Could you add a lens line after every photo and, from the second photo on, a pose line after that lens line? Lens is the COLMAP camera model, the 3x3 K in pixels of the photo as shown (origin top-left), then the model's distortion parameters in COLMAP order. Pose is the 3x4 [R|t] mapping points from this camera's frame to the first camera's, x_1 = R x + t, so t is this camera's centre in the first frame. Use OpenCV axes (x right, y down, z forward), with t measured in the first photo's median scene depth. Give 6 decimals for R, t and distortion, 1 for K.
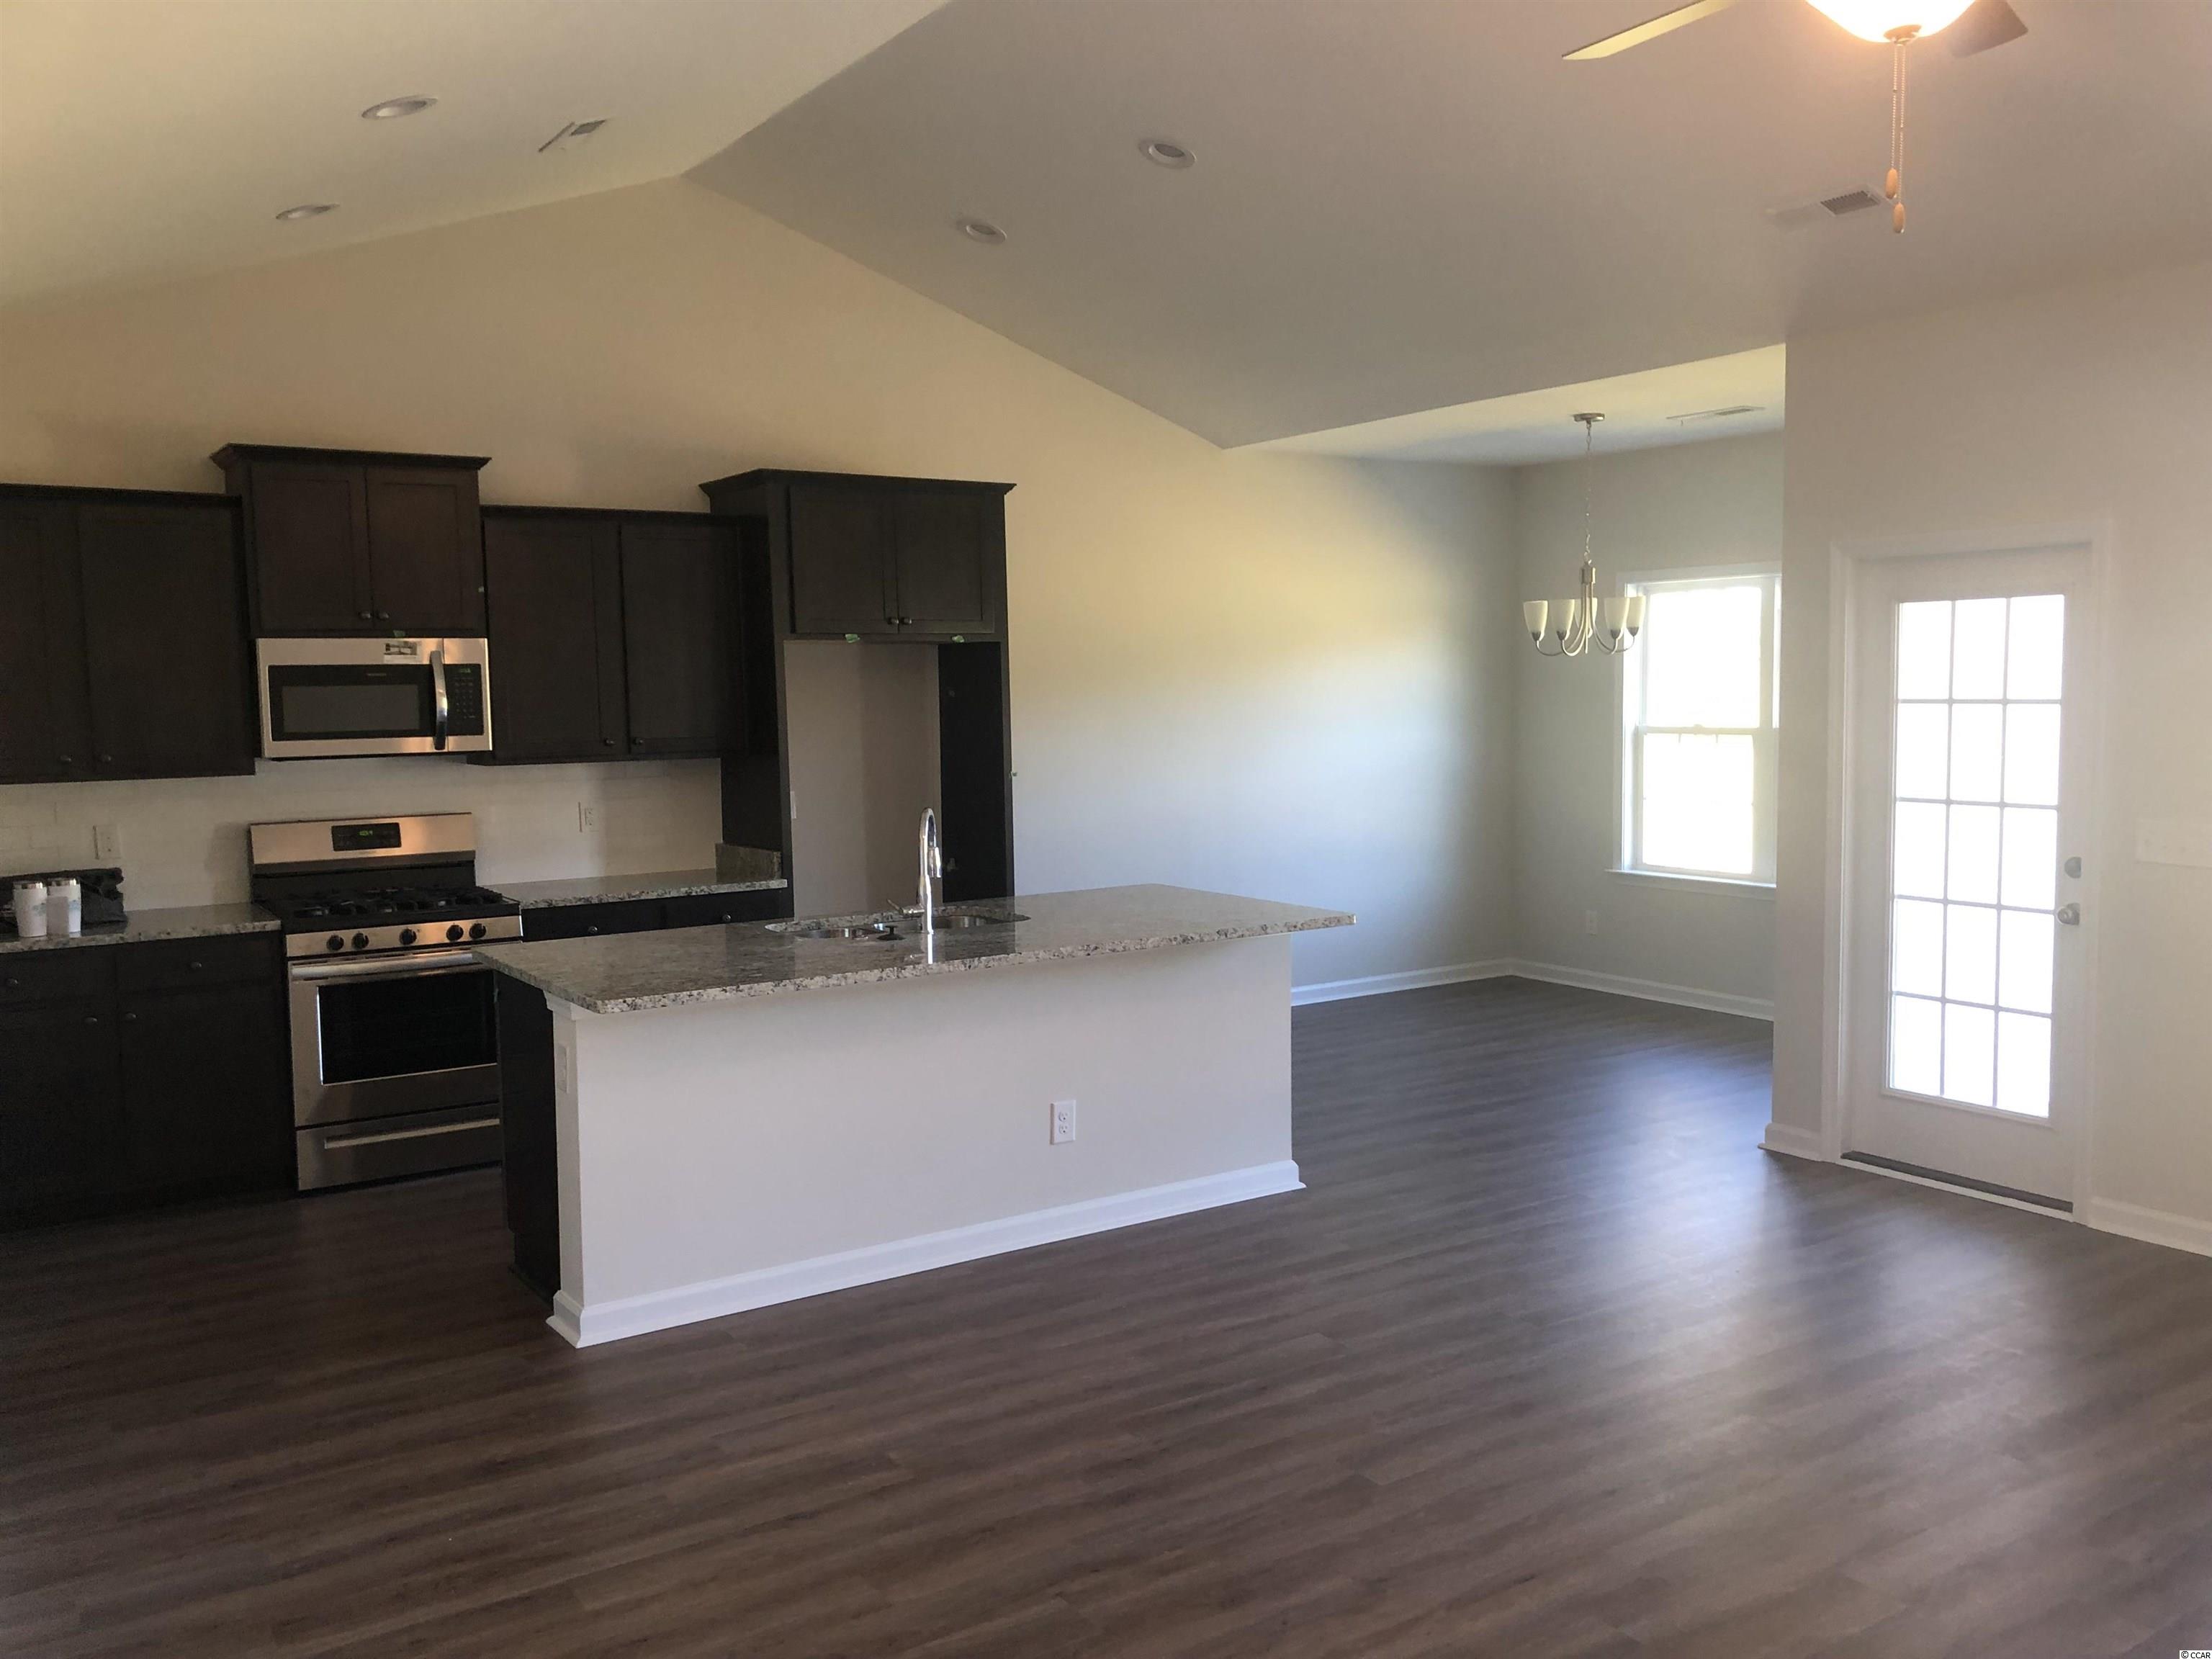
lens RADIAL K [[1827.3, 0, 1106.0], [0, 1827.3, 828.4], [0, 0, 1]] dist [0.024050, 0.002893]
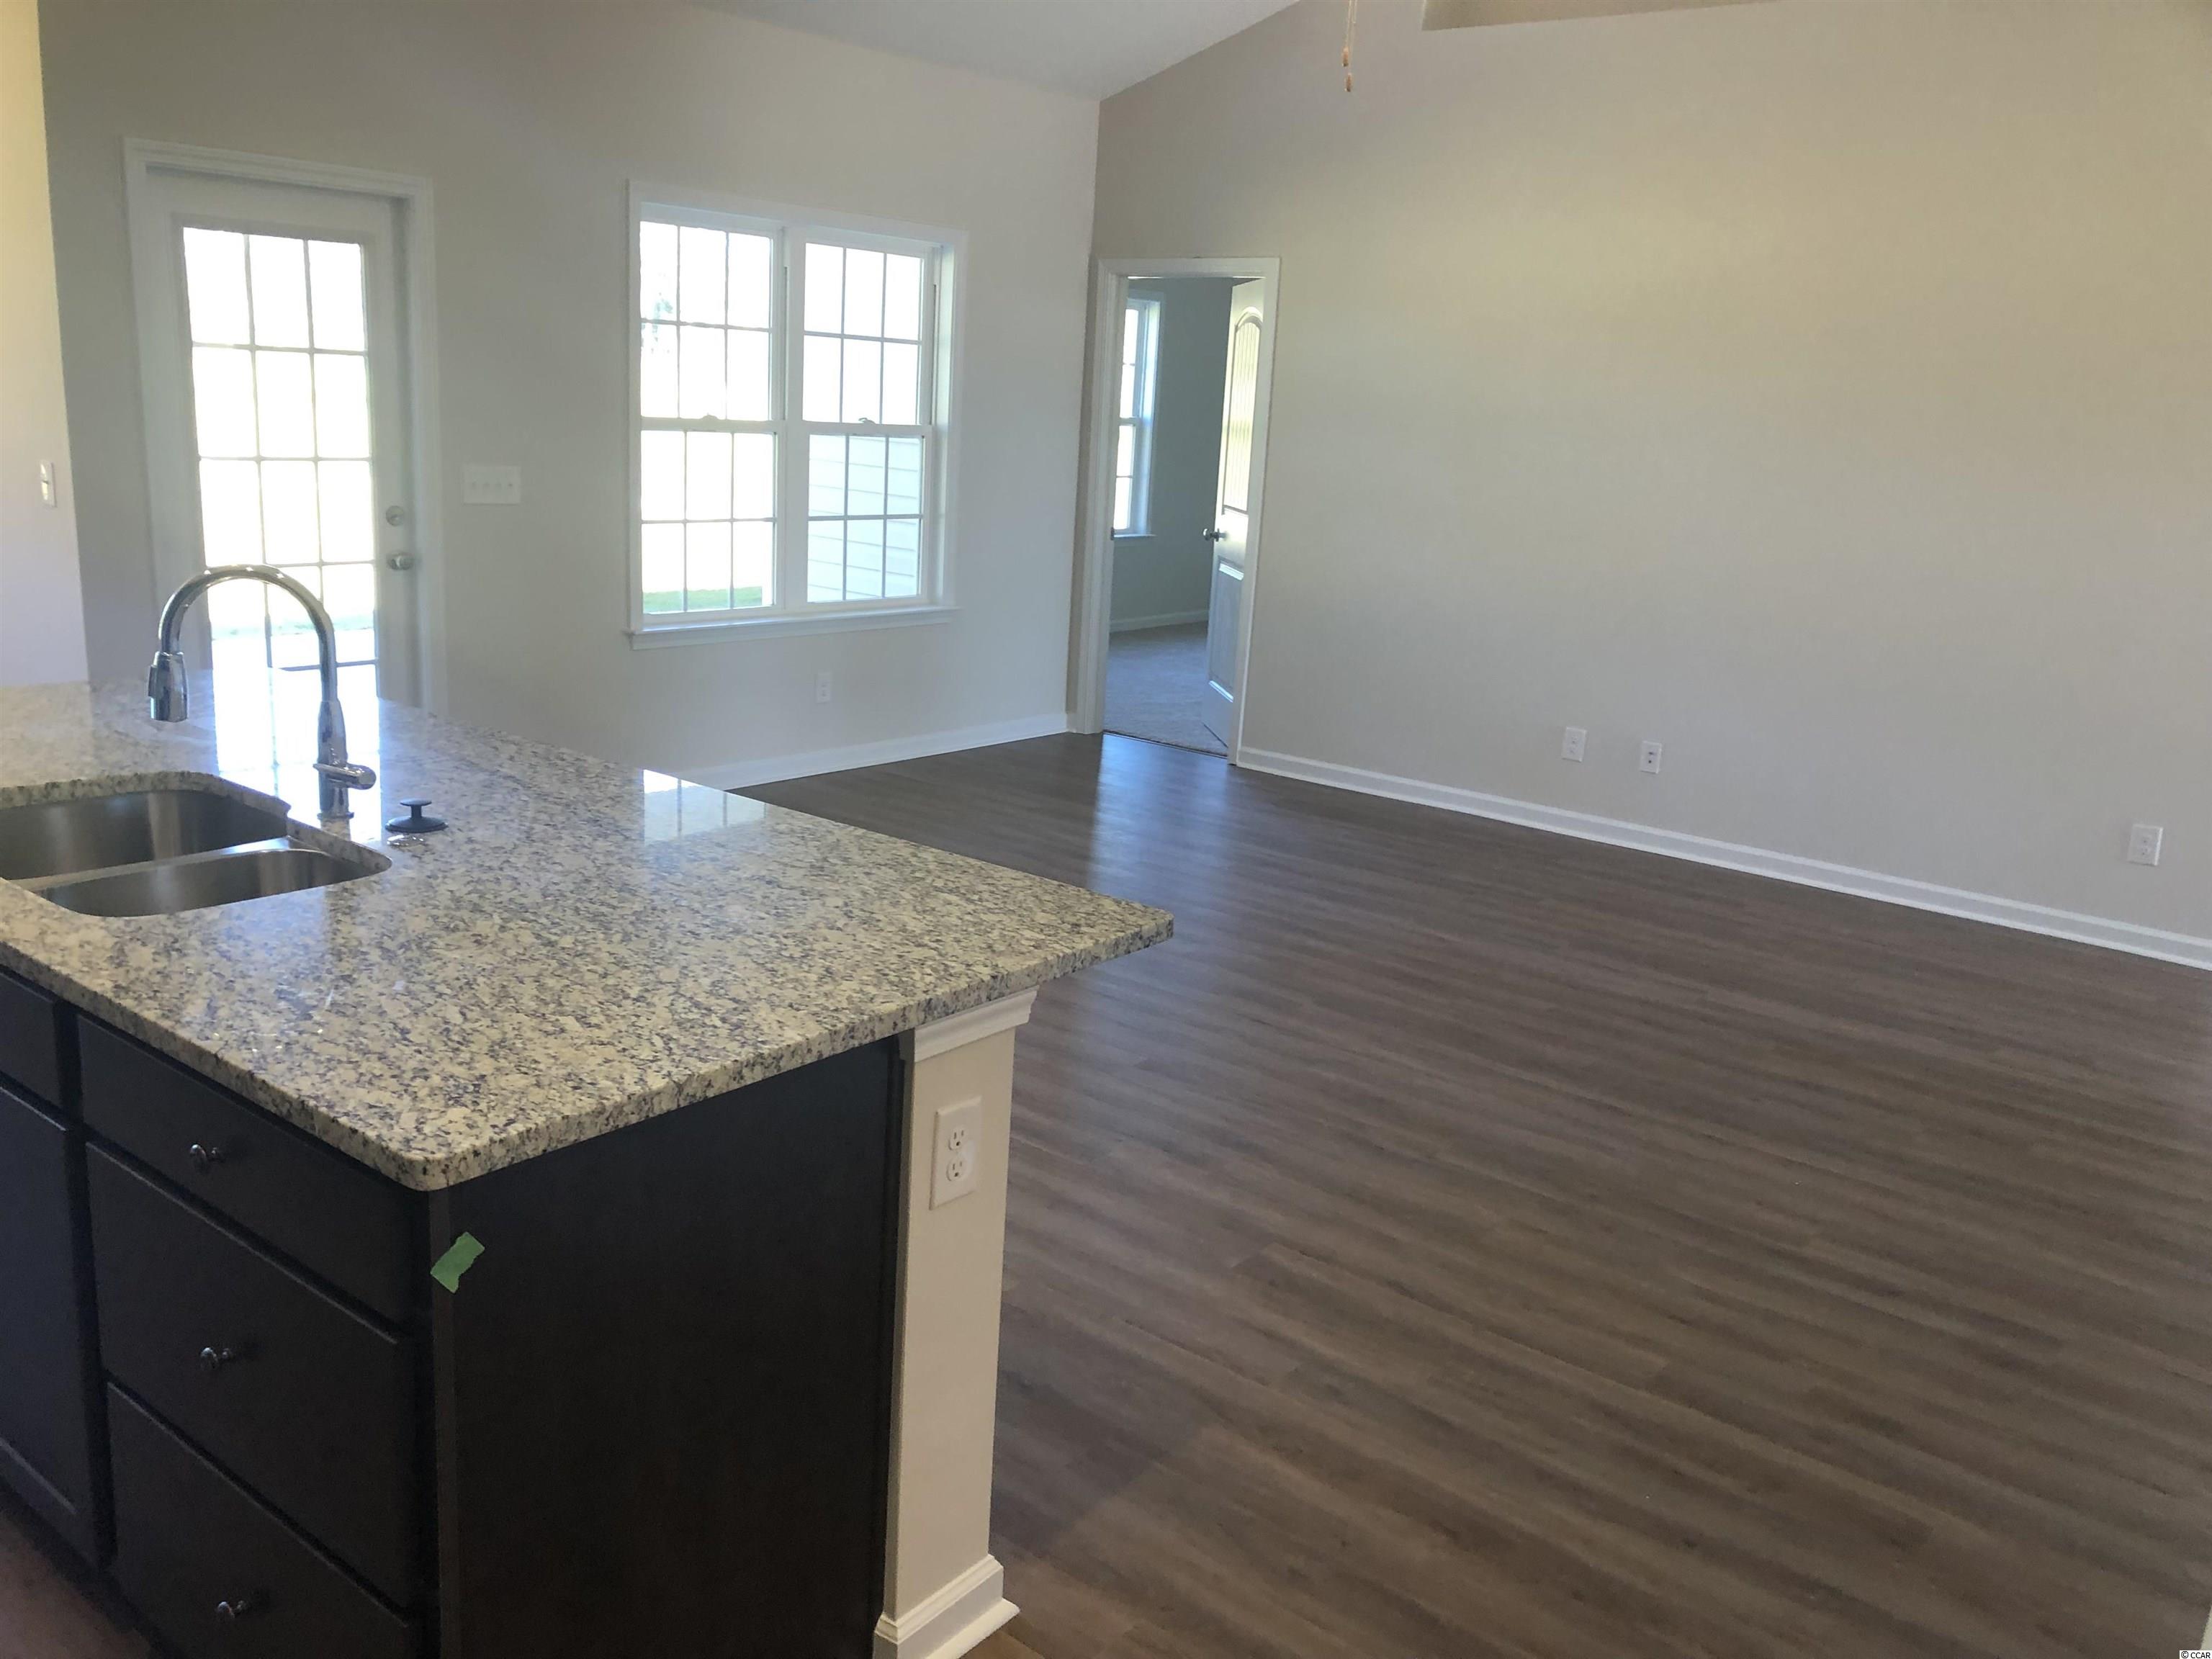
lens RADIAL K [[1827.3, 0, 1104.4], [0, 1827.3, 831.3], [0, 0, 1]] dist [0.024050, 0.002893]
pose [[-0.308256, -0.226472, 0.923953, -0.865945], [0.027063, 0.968769, 0.246486, -0.073313], [-0.950919, 0.100986, -0.292499, 1.309738]]
